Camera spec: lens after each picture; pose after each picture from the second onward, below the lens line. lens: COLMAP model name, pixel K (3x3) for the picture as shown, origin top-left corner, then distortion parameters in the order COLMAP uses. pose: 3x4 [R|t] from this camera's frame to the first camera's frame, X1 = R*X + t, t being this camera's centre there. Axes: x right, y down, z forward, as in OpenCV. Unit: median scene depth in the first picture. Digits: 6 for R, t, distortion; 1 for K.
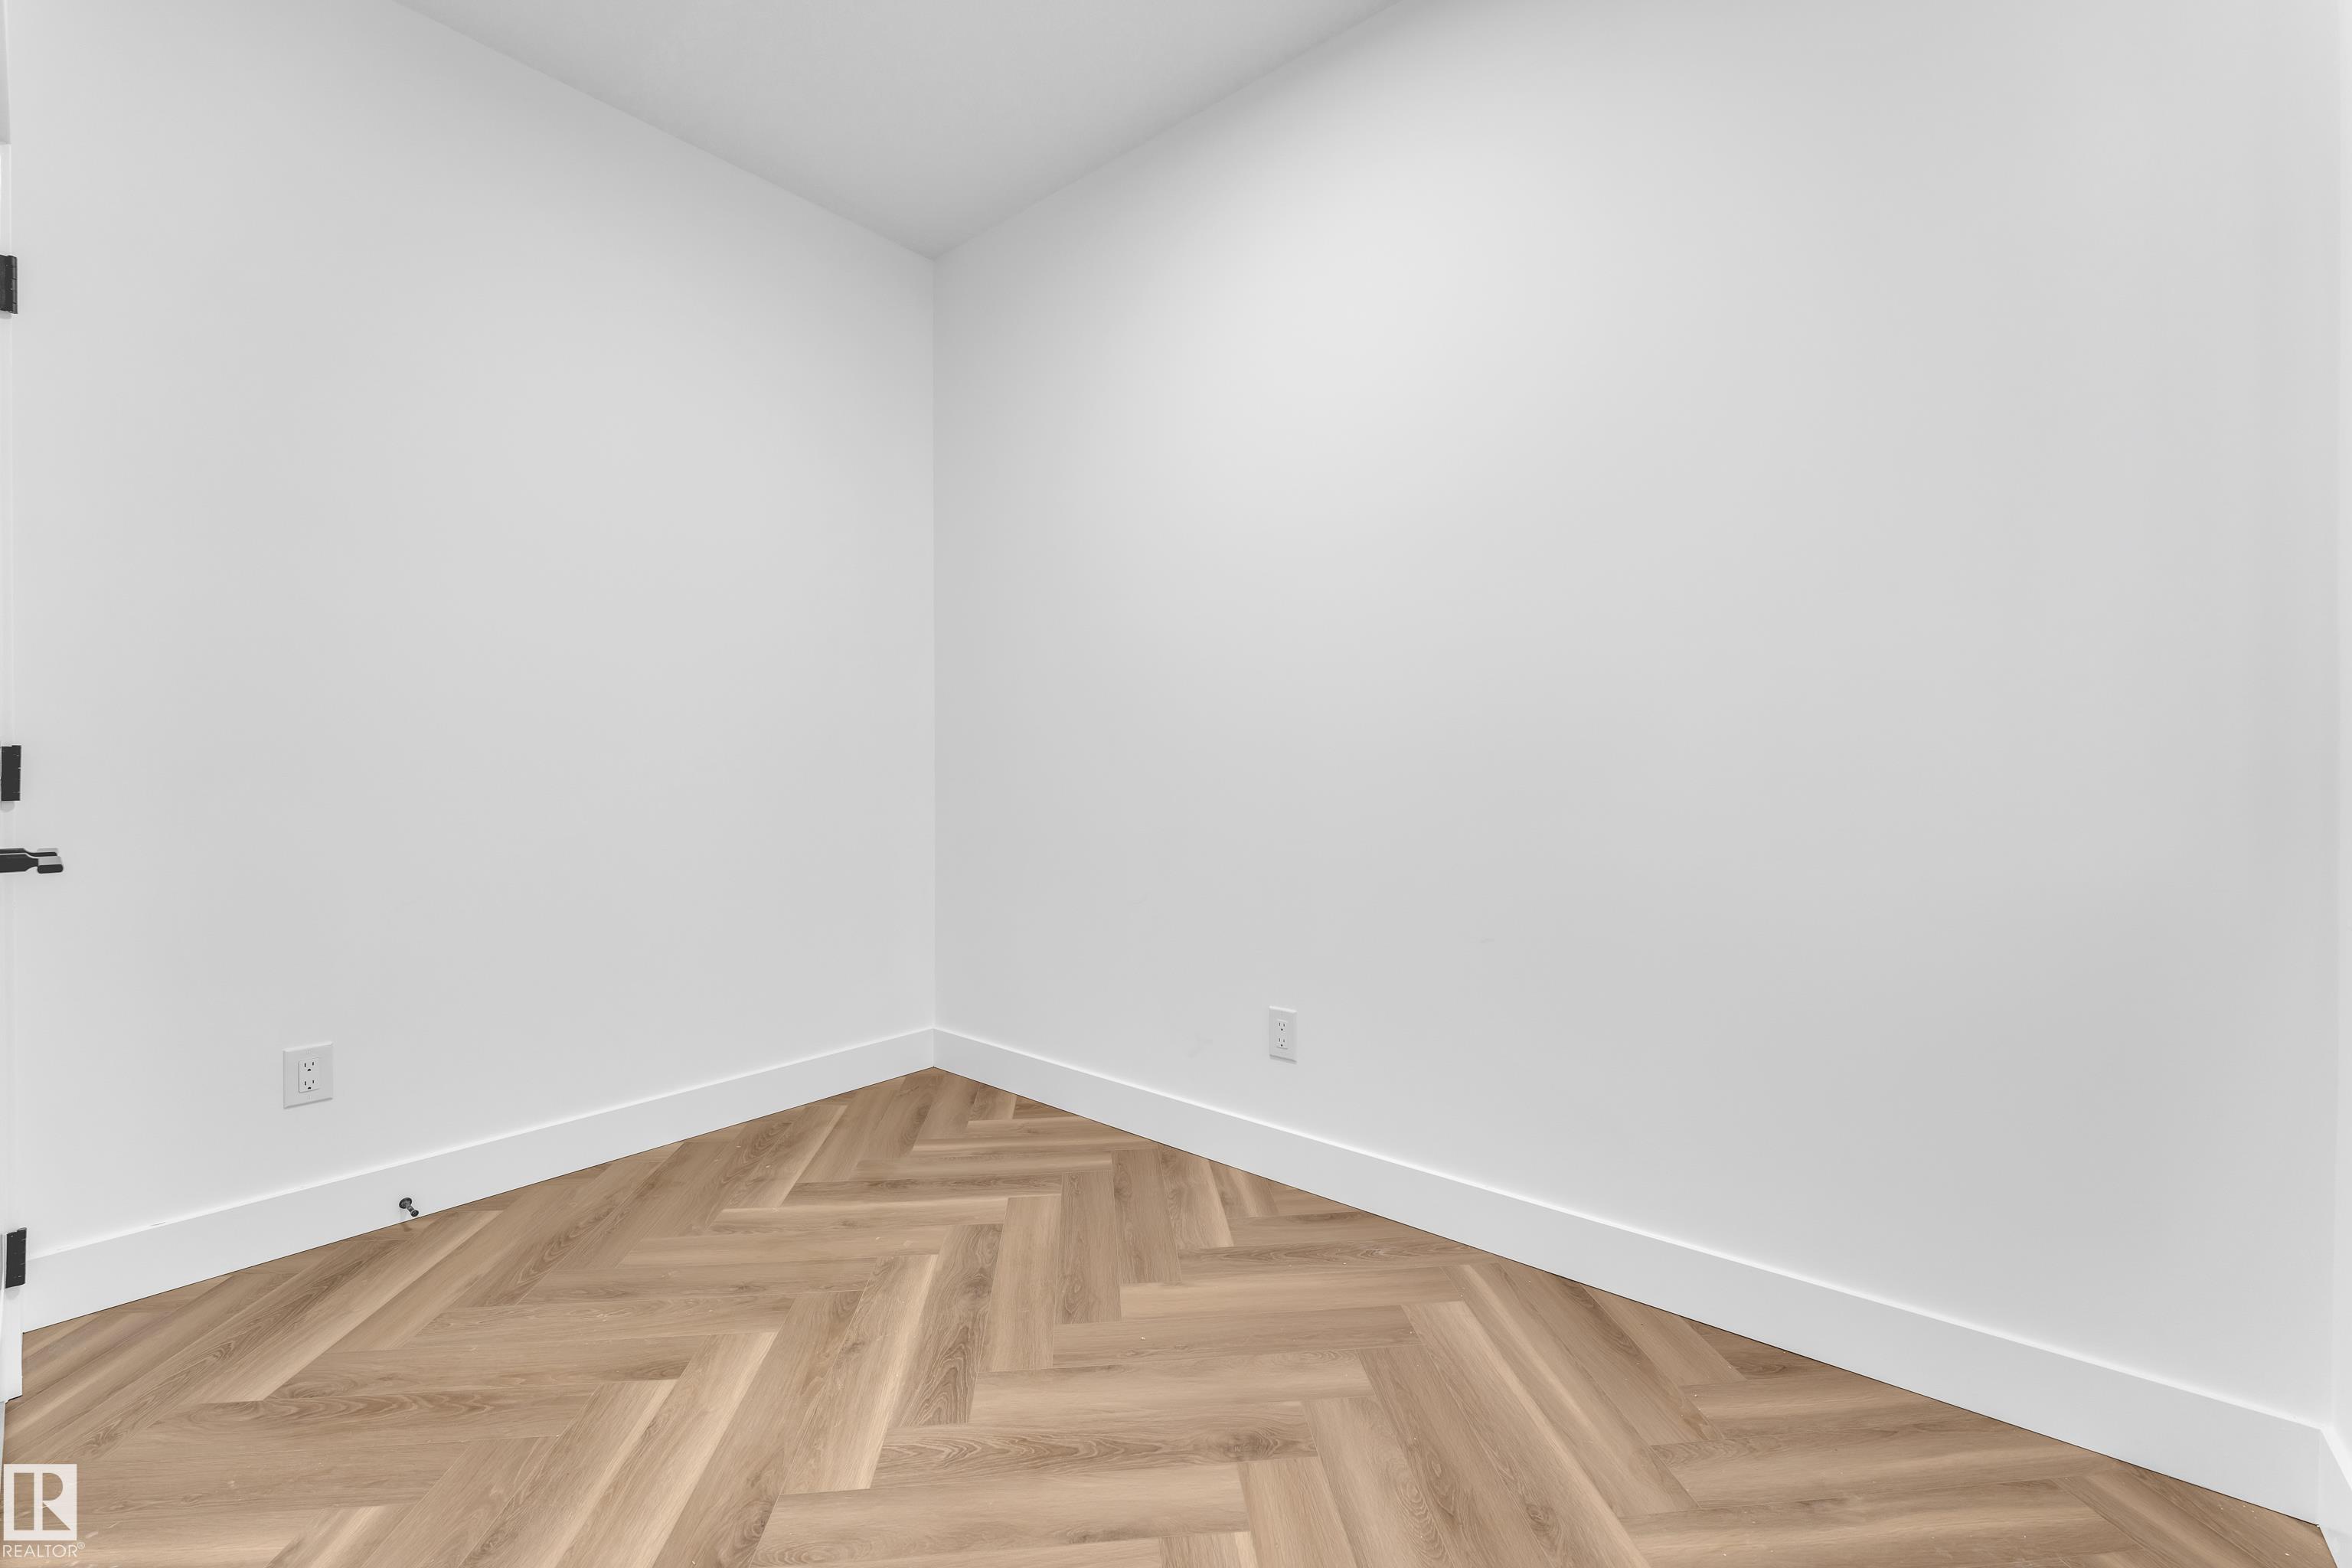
lens RADIAL K [[953.5, 0, 1177.4], [0, 953.5, 784.9], [0, 0, 1]] dist [-0.000638, -0.000098]
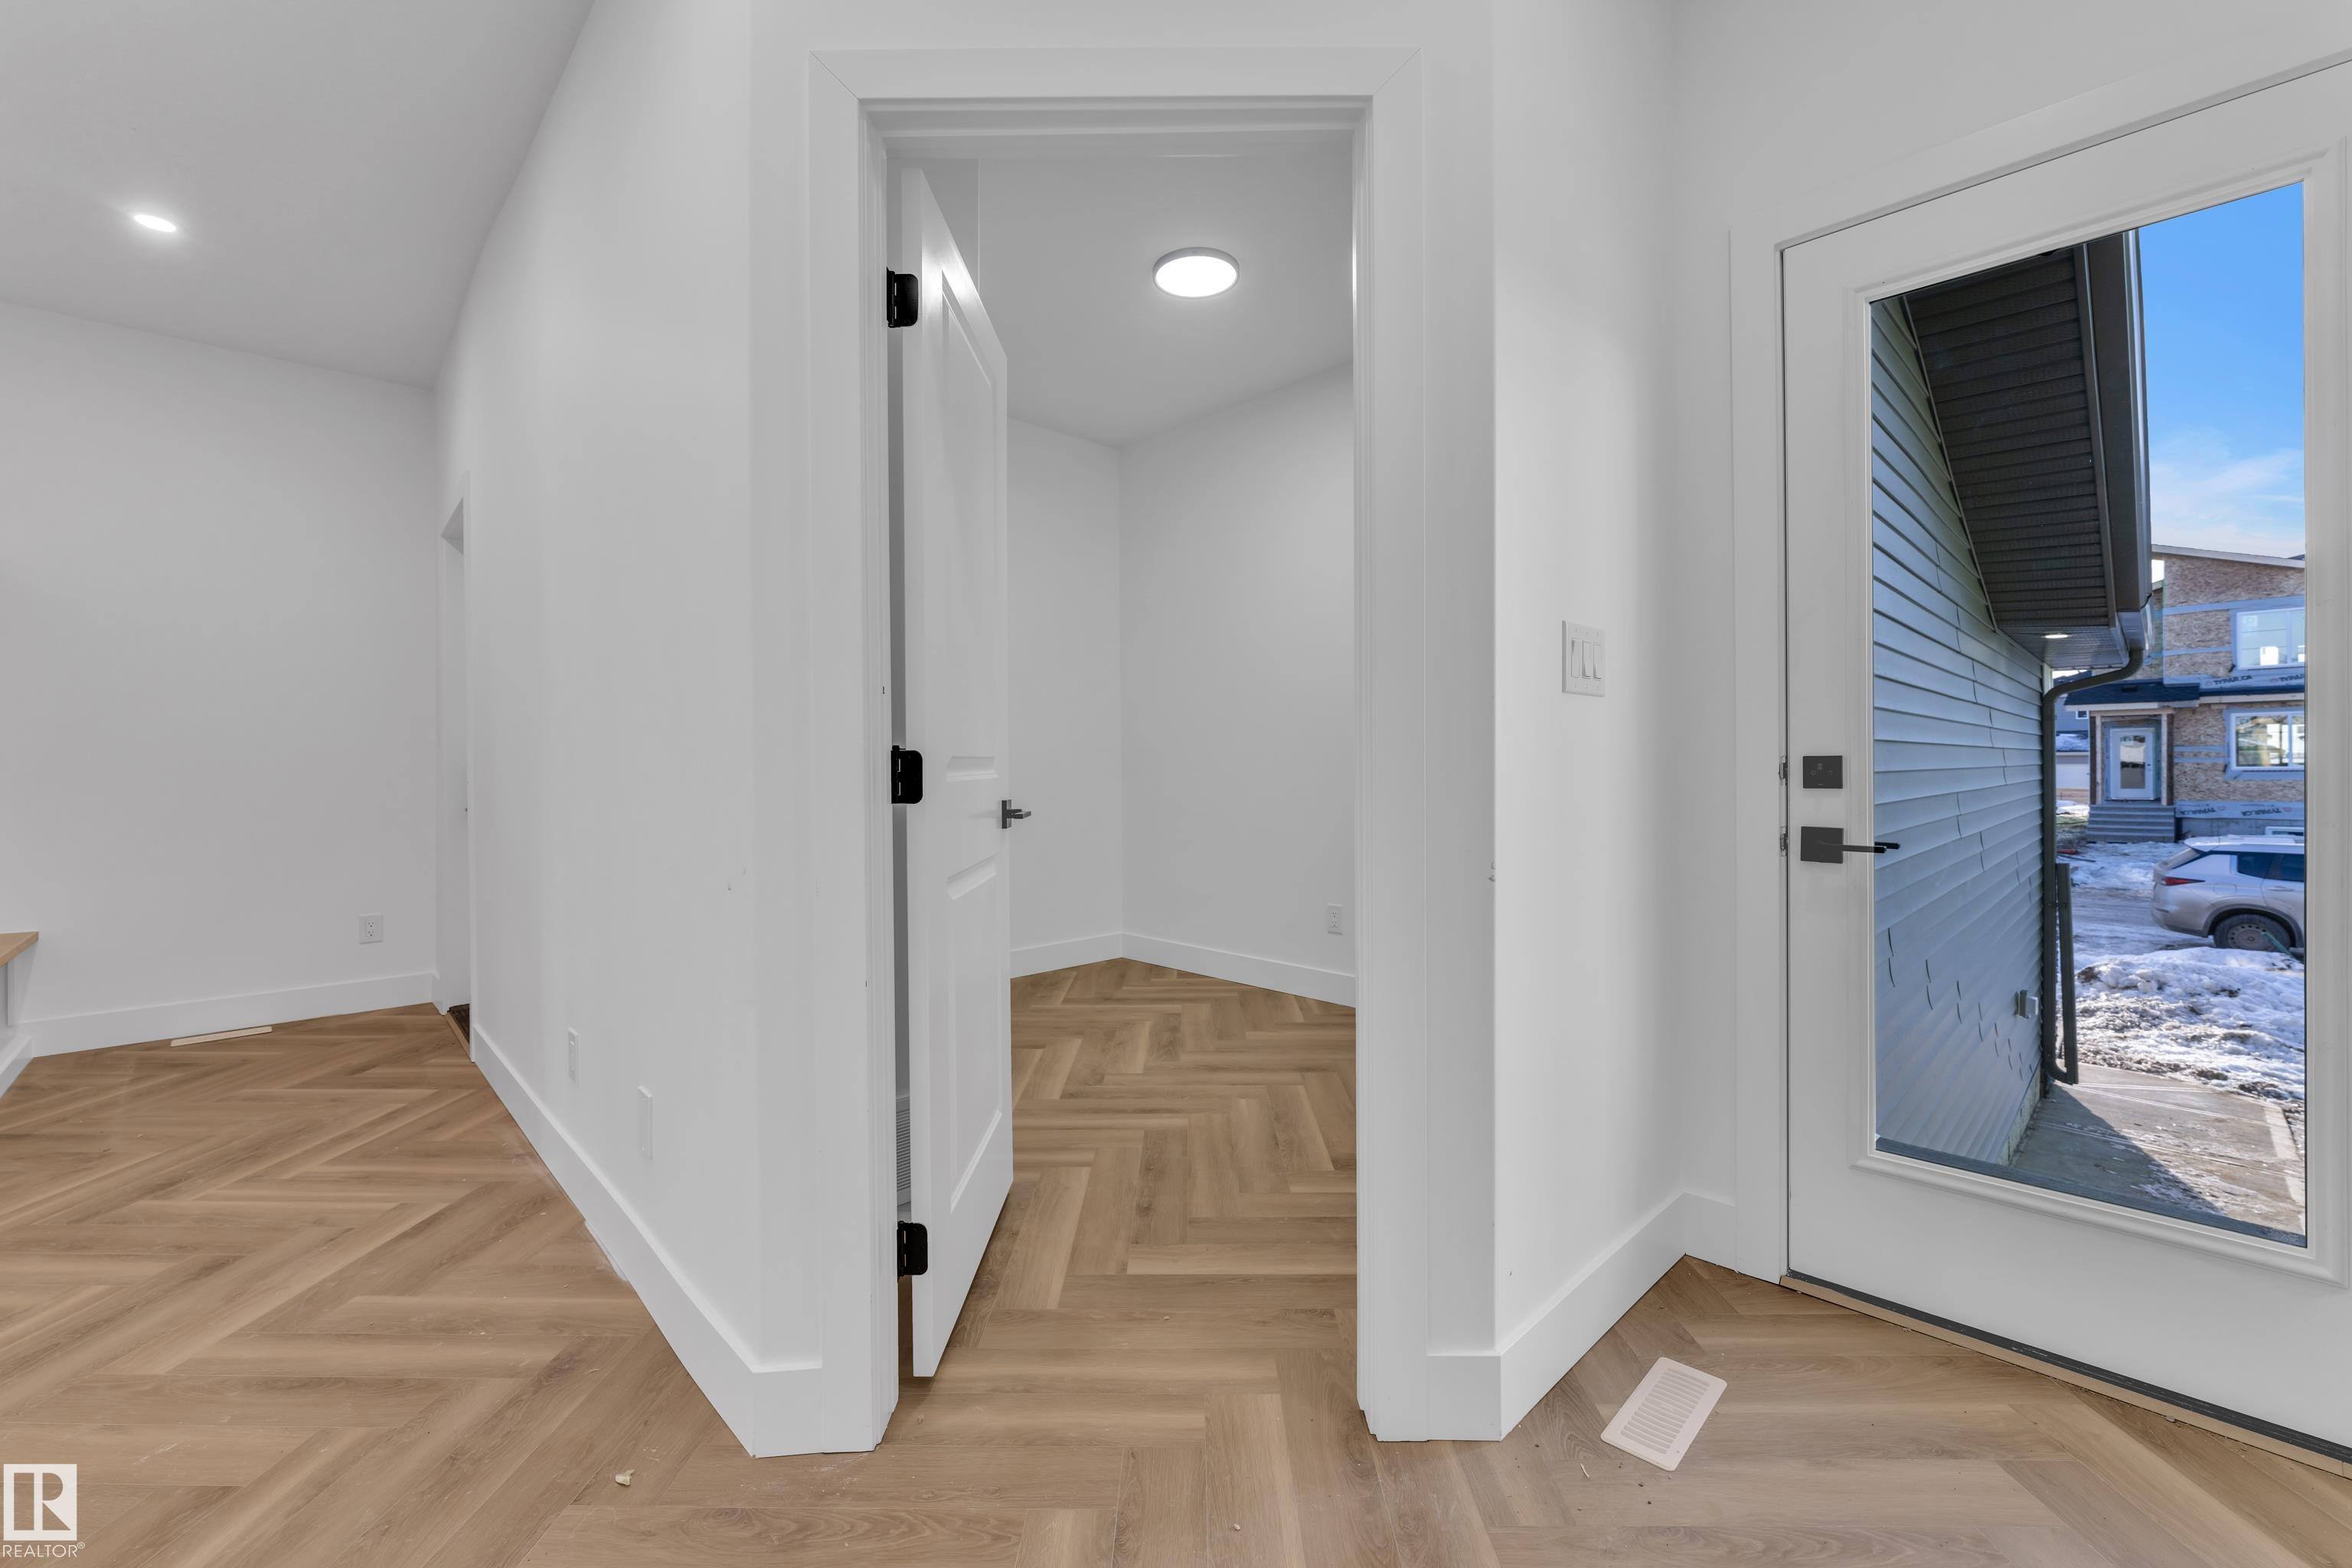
lens RADIAL K [[953.5, 0, 1177.4], [0, 953.5, 784.9], [0, 0, 1]] dist [-0.000638, -0.000098]
pose [[0.994058, -0.001693, -0.108841, 0.019891], [0.001440, 0.999996, -0.002402, 0.027273], [0.108844, 0.002231, 0.994056, -1.249710]]
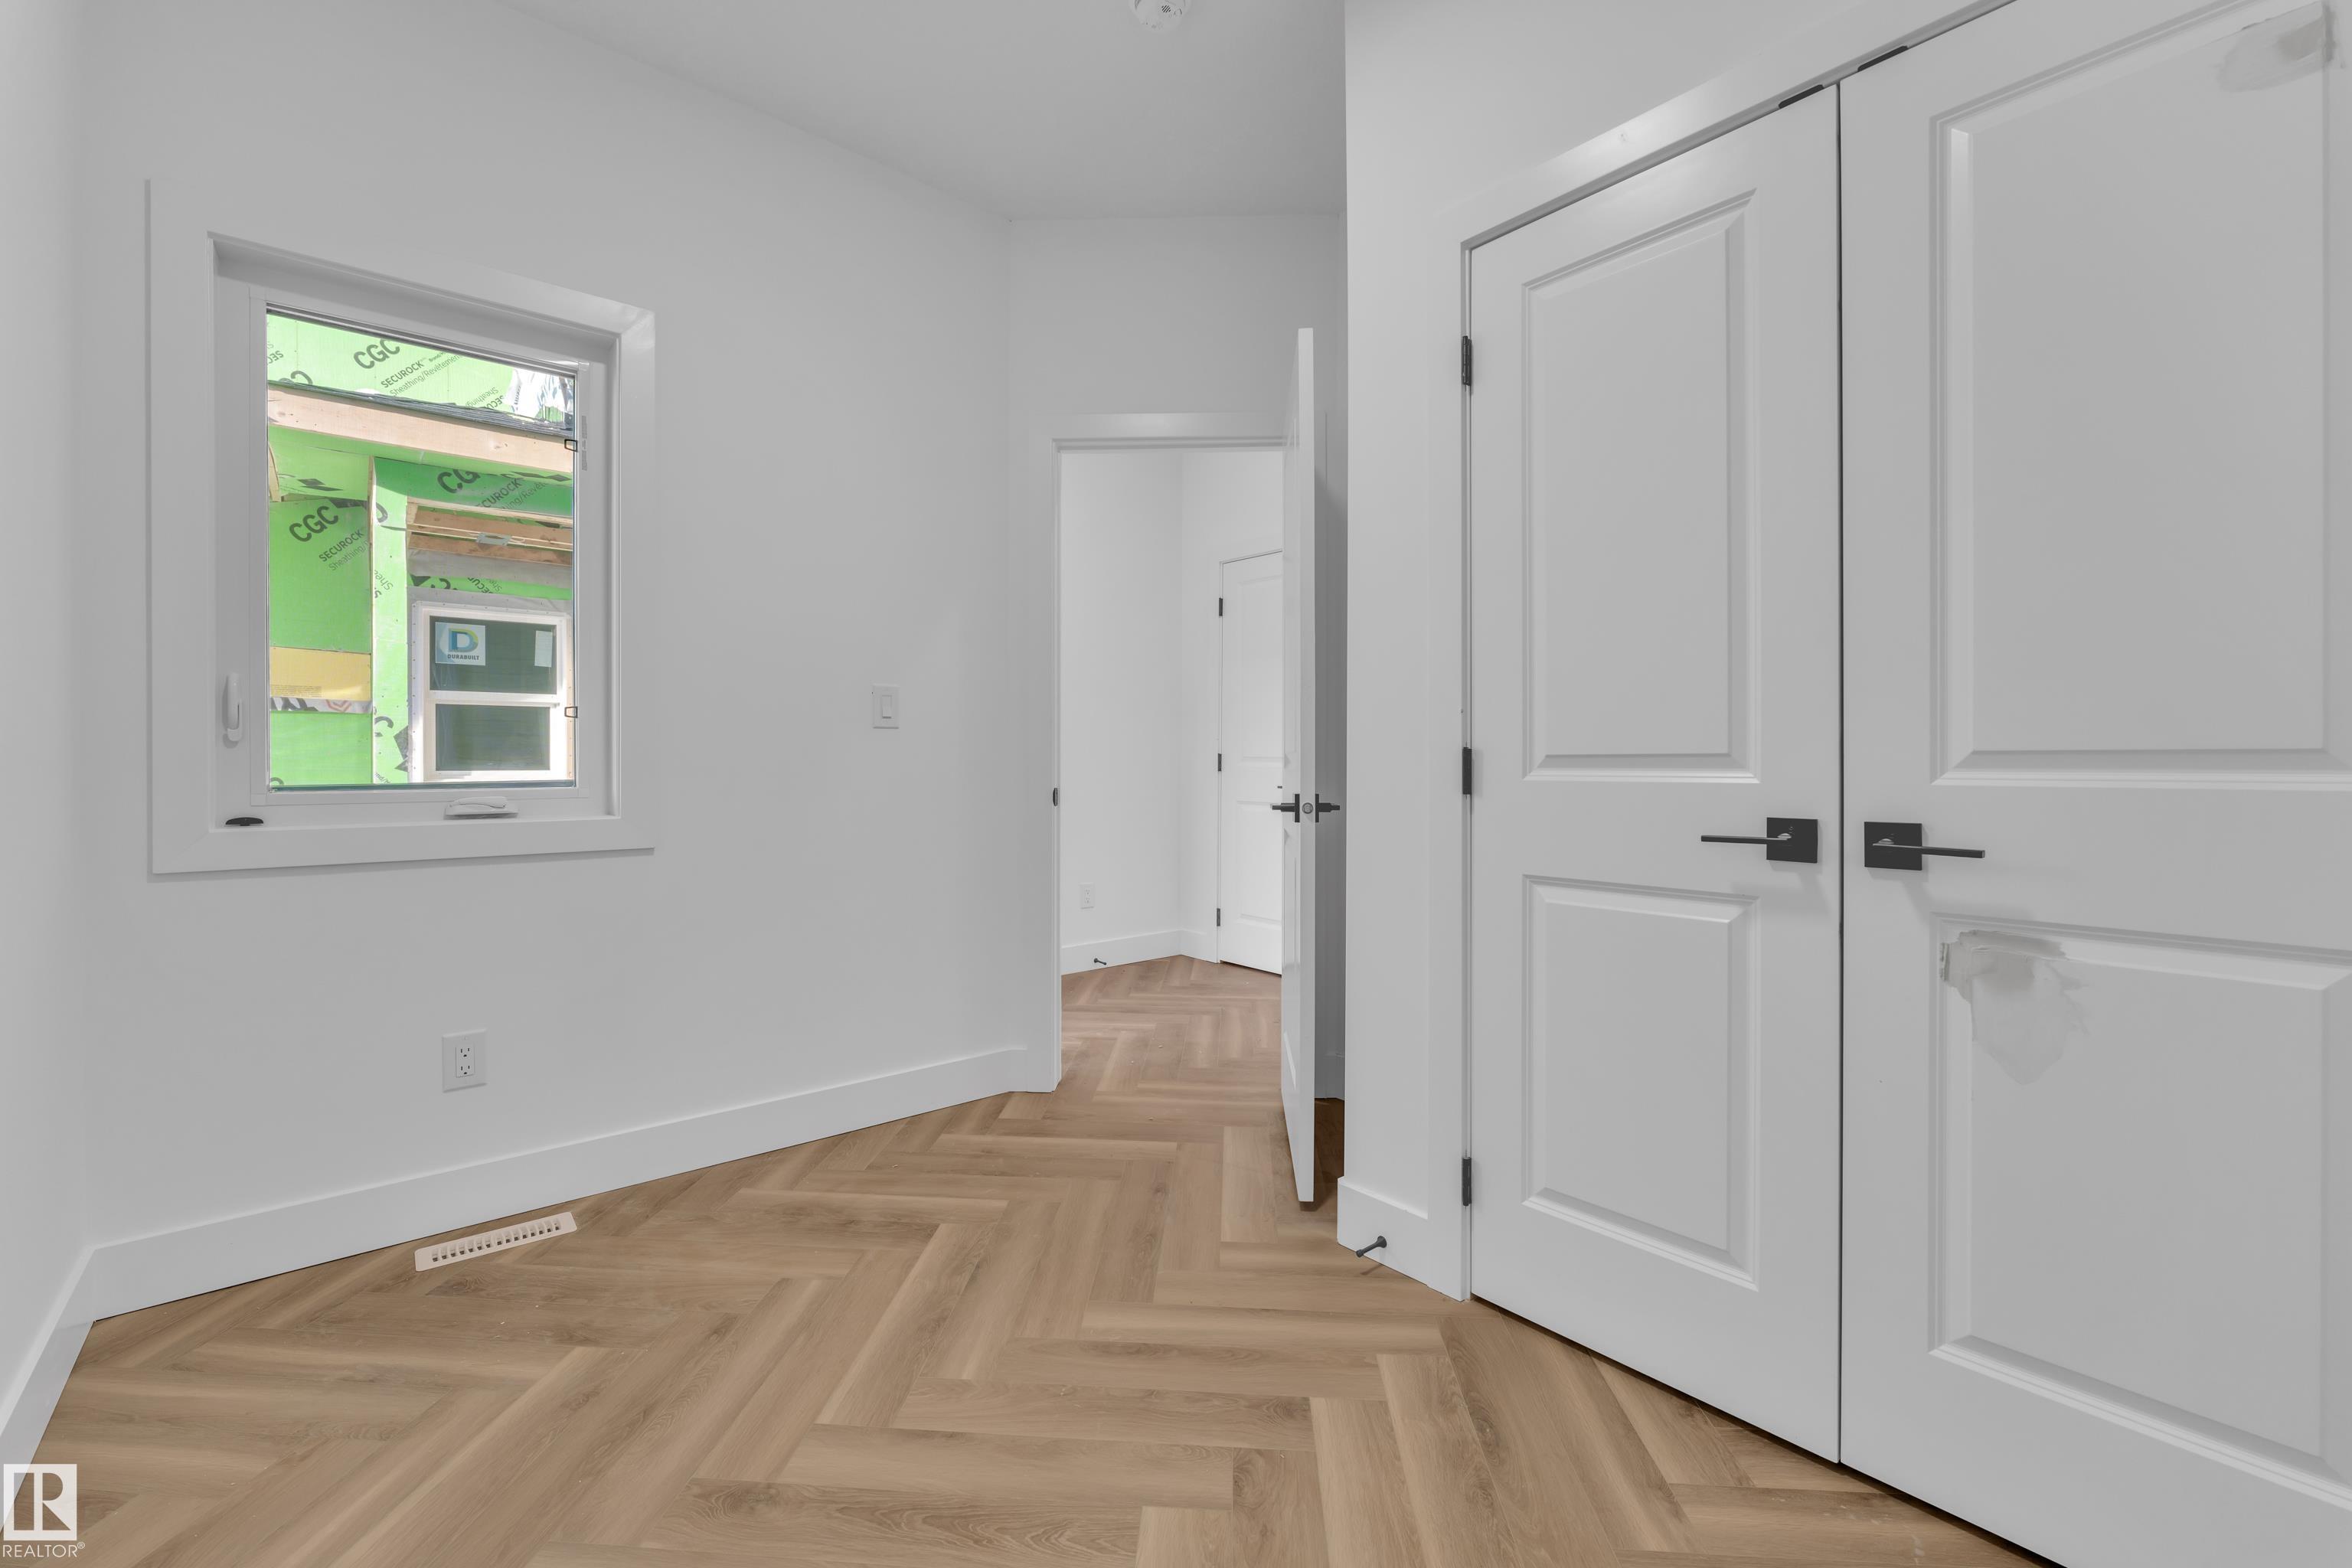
lens RADIAL K [[963.9, 0, 1177.0], [0, 963.9, 786.2], [0, 0, 1]] dist [-0.002323, -0.000165]
pose [[-0.987416, -0.002361, 0.158125, -0.477203], [0.005740, 0.998695, 0.050754, -0.042762], [-0.158038, 0.051022, -0.986114, 1.797088]]
